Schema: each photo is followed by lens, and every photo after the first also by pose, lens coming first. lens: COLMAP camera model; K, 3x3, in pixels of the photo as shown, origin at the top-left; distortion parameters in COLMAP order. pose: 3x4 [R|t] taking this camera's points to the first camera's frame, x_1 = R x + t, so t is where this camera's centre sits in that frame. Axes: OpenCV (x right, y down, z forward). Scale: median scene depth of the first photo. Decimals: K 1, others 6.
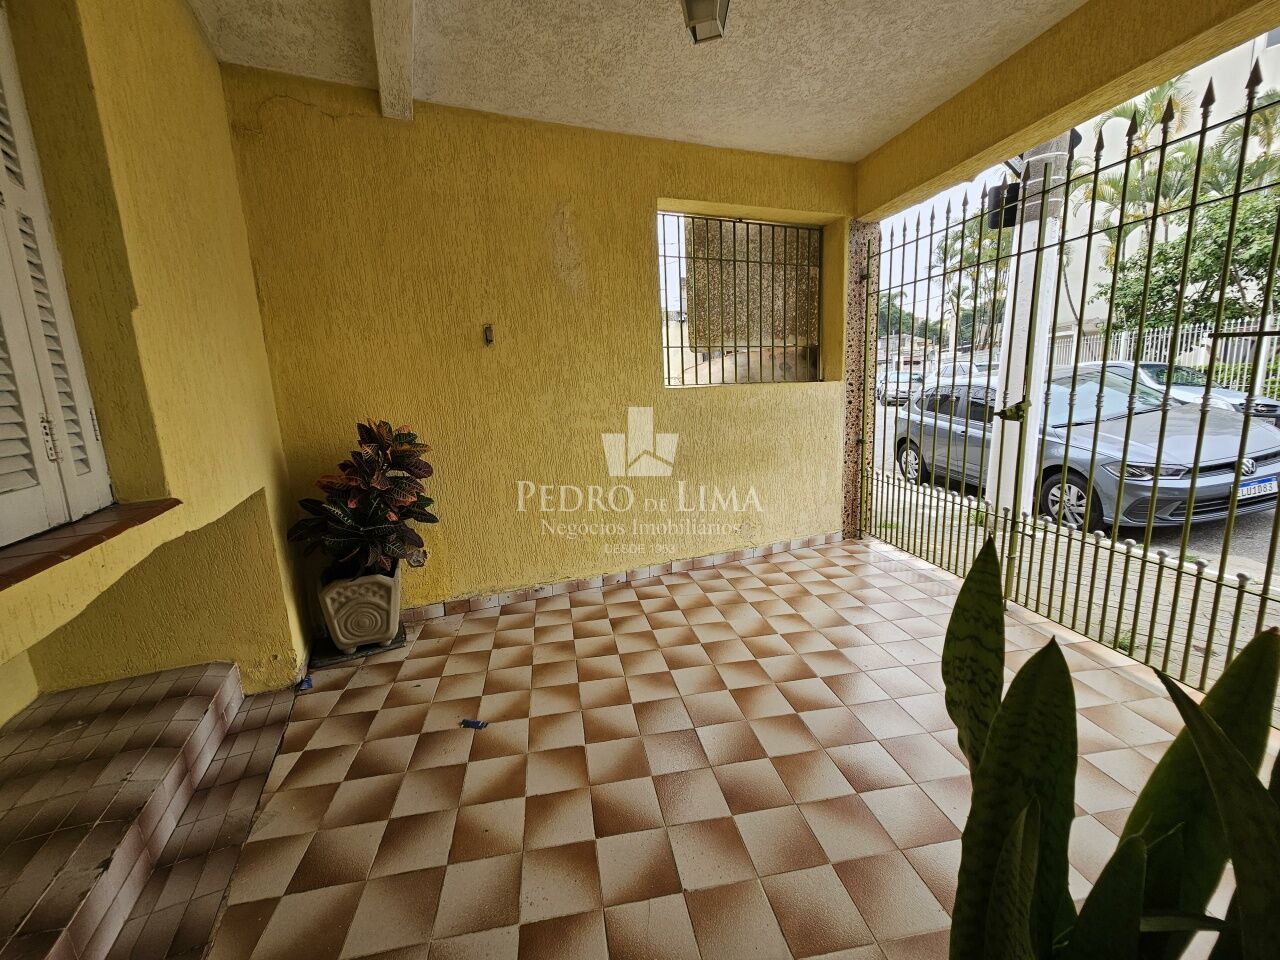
lens RADIAL K [[523.3, 0, 636.3], [0, 523.3, 480.7], [0, 0, 1]] dist [-0.000656, 0.000073]
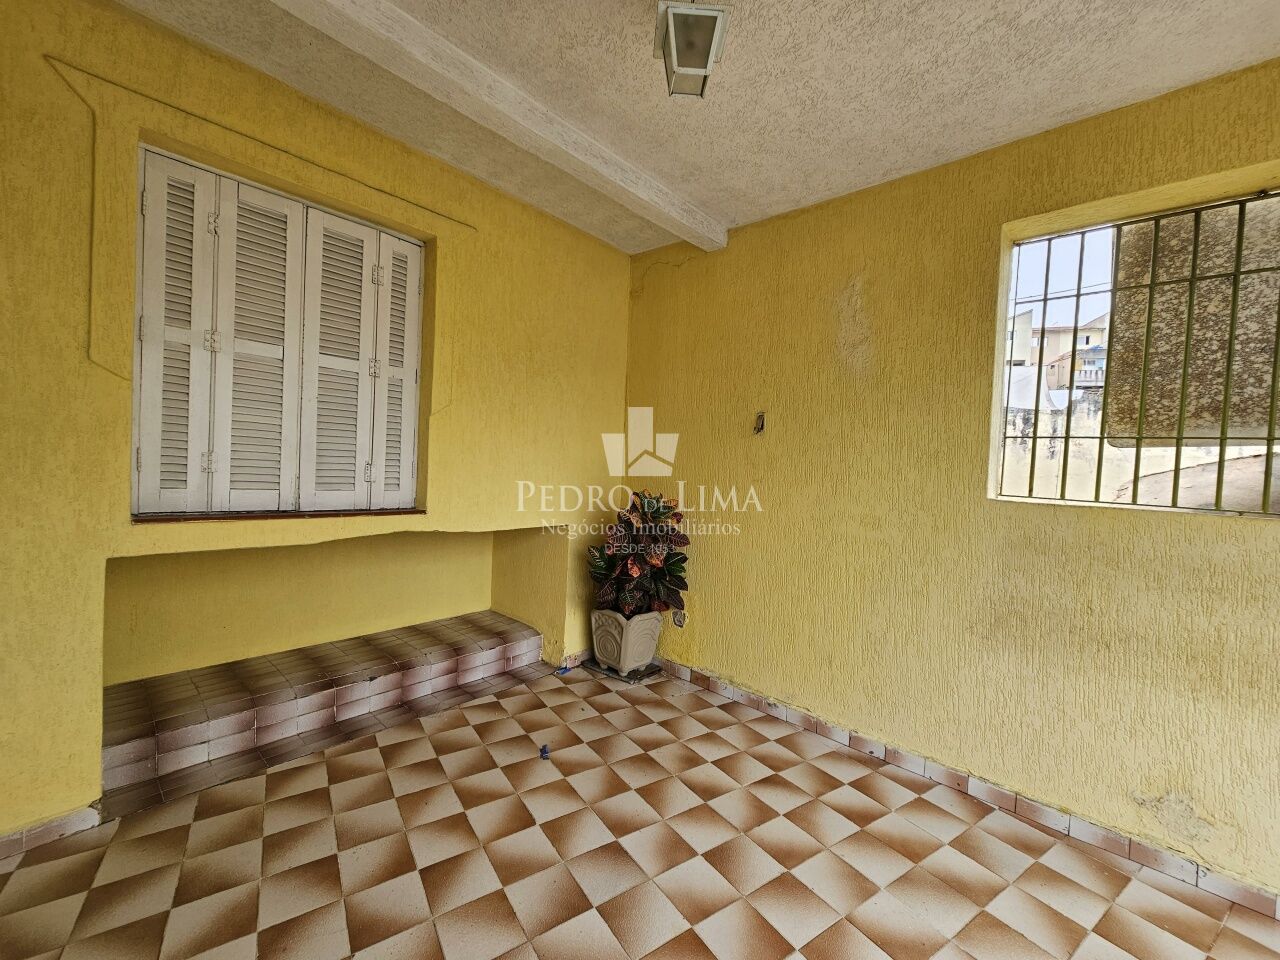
lens RADIAL K [[523.3, 0, 637.2], [0, 523.3, 479.5], [0, 0, 1]] dist [-0.000656, 0.000073]
pose [[0.410115, 0.086830, -0.907891, 0.536275], [-0.230152, 0.973094, -0.010899, -0.108085], [0.882517, 0.213423, 0.419064, 0.394727]]
